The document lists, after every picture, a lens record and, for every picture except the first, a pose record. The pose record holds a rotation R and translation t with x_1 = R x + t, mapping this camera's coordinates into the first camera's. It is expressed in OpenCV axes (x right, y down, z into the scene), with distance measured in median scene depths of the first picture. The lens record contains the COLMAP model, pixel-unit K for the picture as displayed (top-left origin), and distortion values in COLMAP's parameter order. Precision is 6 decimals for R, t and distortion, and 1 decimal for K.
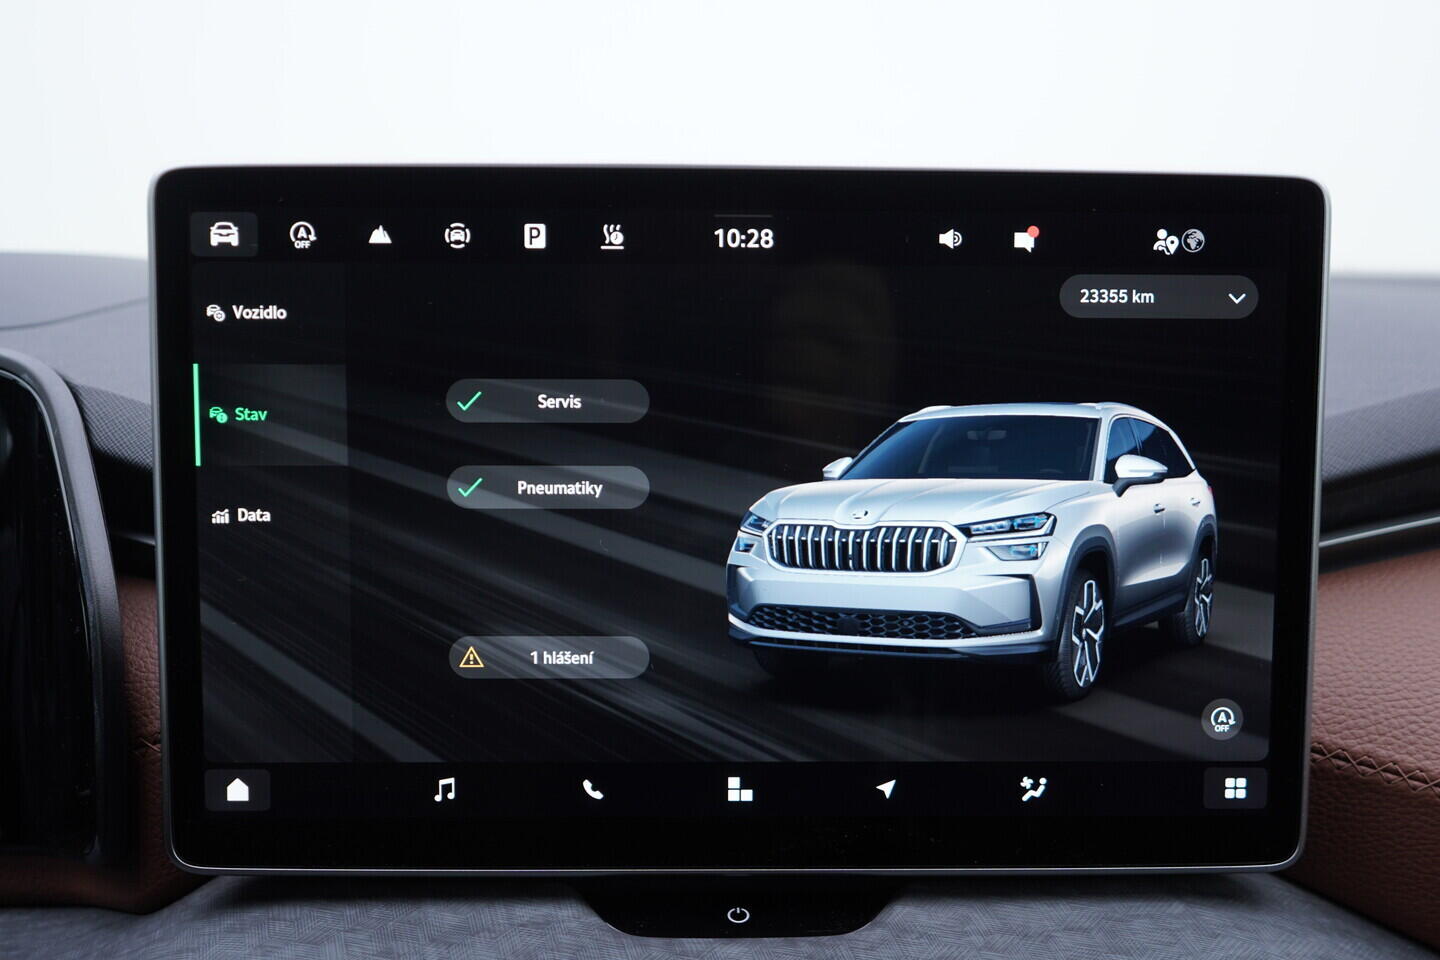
lens RADIAL K [[1478.3, 0, 718.8], [0, 1478.3, 483.7], [0, 0, 1]] dist [0.005487, 0.000000]
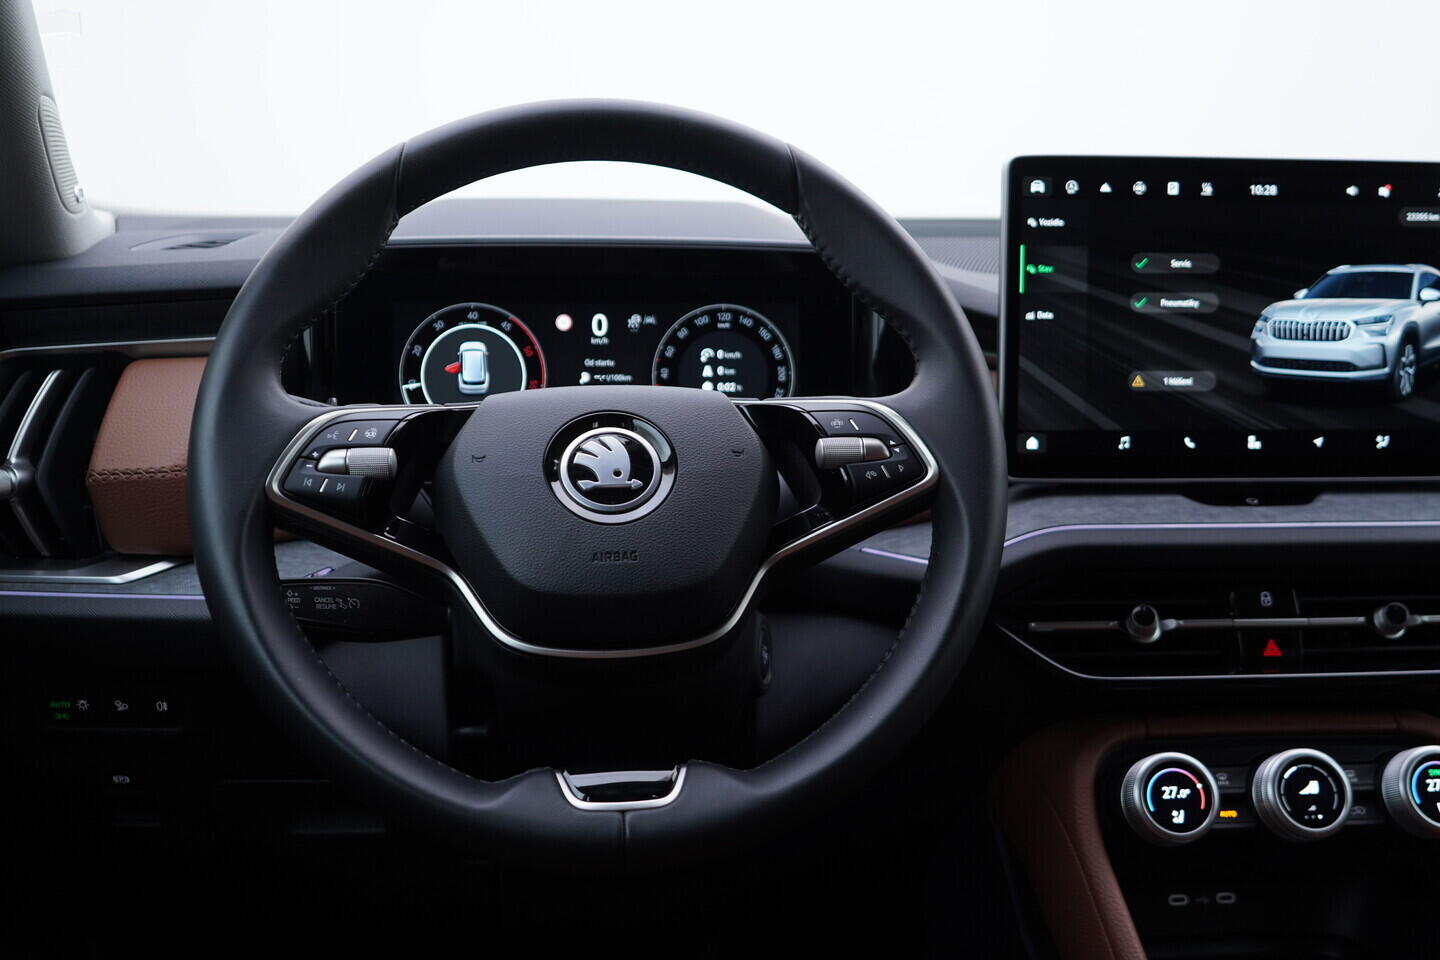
lens RADIAL K [[1478.3, 0, 721.6], [0, 1478.3, 476.5], [0, 0, 1]] dist [0.005487, 0.000000]
pose [[0.996968, -0.008465, 0.077355, -0.952740], [0.008306, 0.999963, 0.002378, 0.248657], [-0.077372, -0.001728, 0.997001, -1.136154]]
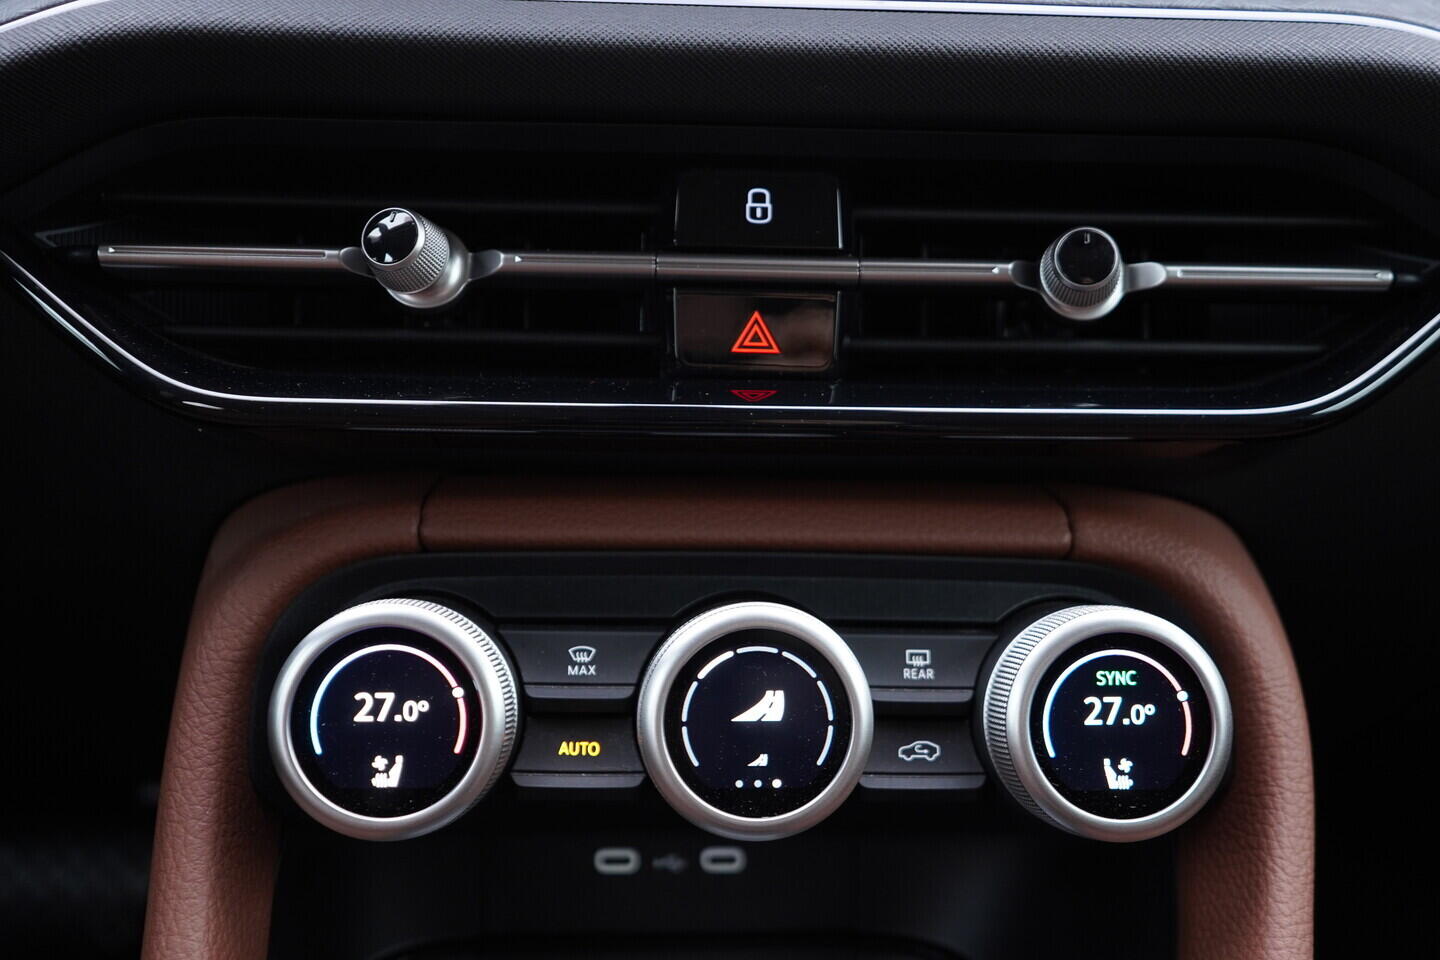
lens RADIAL K [[1478.3, 0, 728.1], [0, 1478.3, 476.3], [0, 0, 1]] dist [0.005487, 0.000000]
pose [[0.999332, 0.016908, 0.032399, -0.036186], [-0.024011, 0.972104, 0.233318, 0.393175], [-0.027550, -0.233940, 0.971861, 0.113549]]
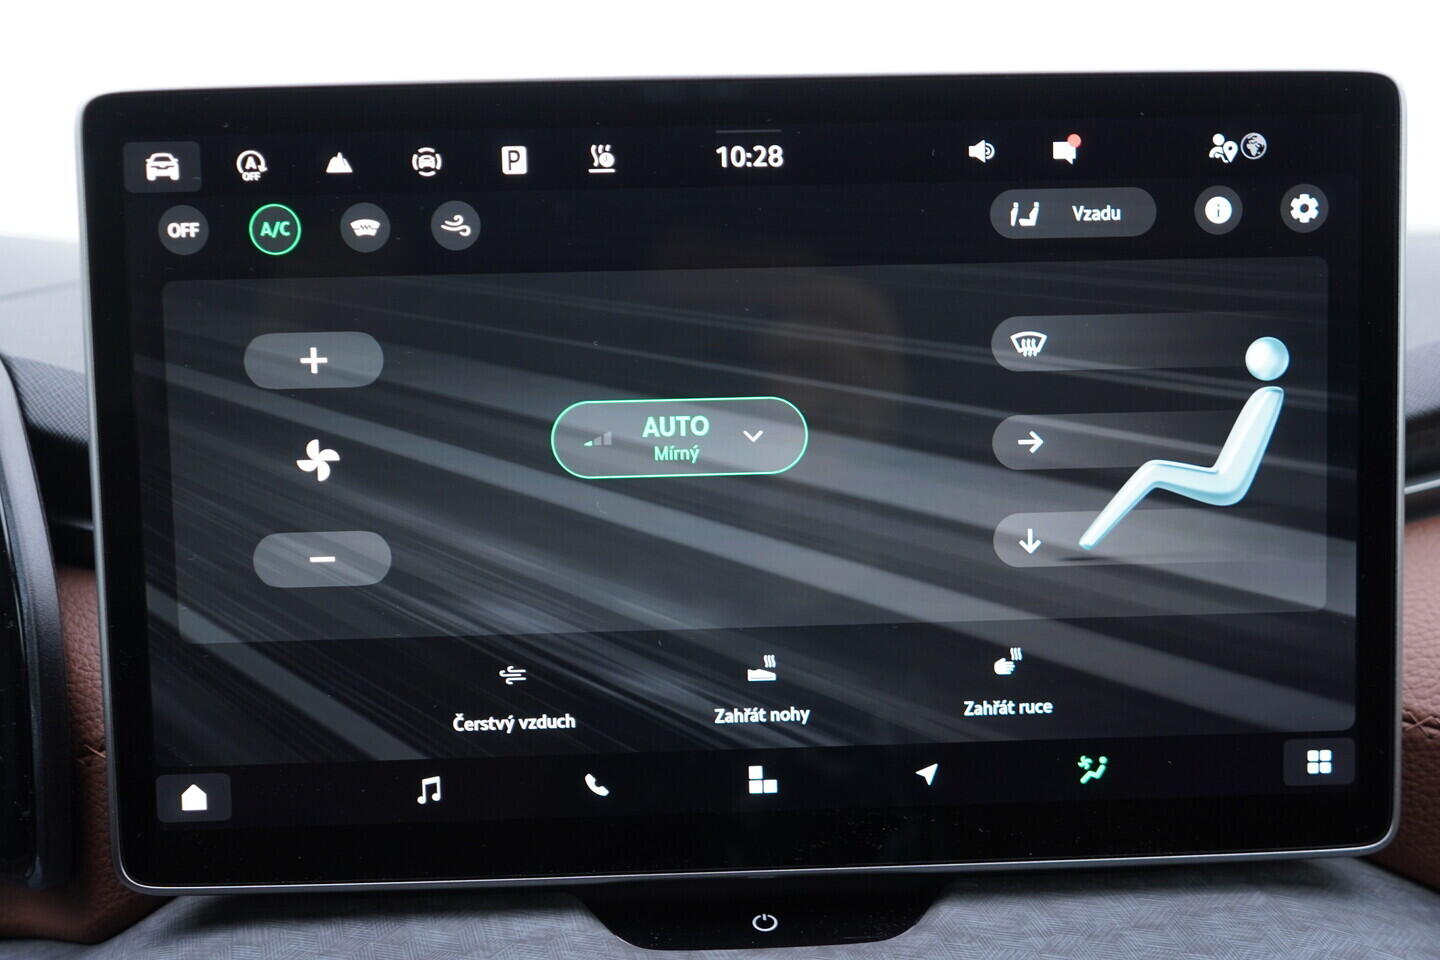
lens RADIAL K [[1478.3, 0, 719.5], [0, 1478.3, 483.2], [0, 0, 1]] dist [0.005487, 0.000000]
pose [[0.999549, -0.028907, 0.008164, -0.013820], [0.029033, 0.999455, -0.015726, 0.042722], [-0.007705, 0.015956, 0.999843, 0.112835]]
